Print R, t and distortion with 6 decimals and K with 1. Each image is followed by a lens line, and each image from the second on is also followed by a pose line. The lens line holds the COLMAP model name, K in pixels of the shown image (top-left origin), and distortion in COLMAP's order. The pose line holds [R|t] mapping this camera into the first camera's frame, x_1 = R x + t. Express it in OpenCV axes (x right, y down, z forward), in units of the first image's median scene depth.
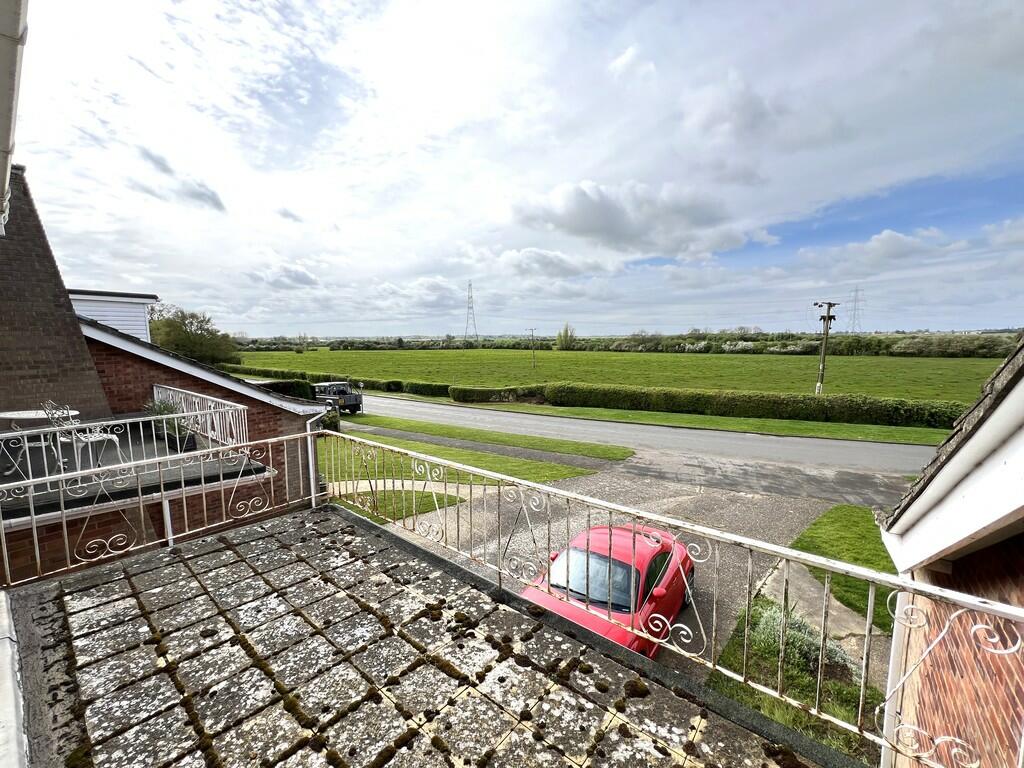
lens RADIAL K [[395.9, 0, 512.0], [0, 395.9, 384.0], [0, 0, 1]] dist [-0.000321, -0.000039]
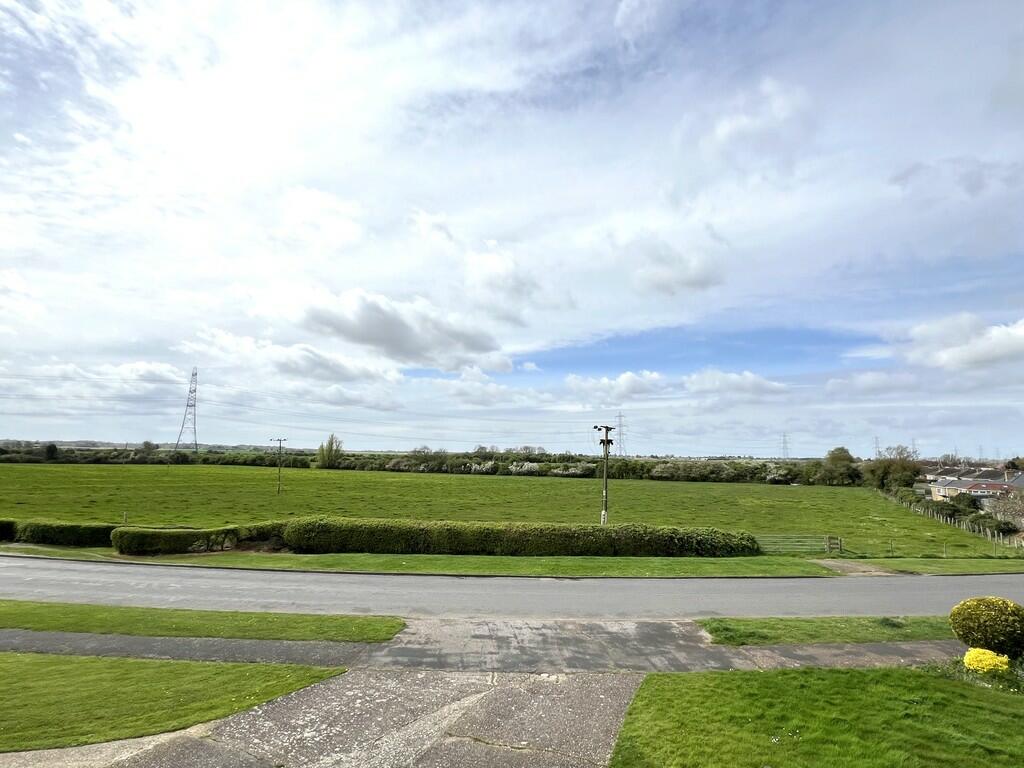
lens RADIAL K [[403.4, 0, 512.0], [0, 403.4, 384.0], [0, 0, 1]] dist [-0.000343, -0.000093]
pose [[0.871522, 0.103439, 0.479321, 0.078033], [0.031101, 0.963869, -0.264555, -0.036503], [-0.489368, 0.245473, 0.836816, 0.185425]]
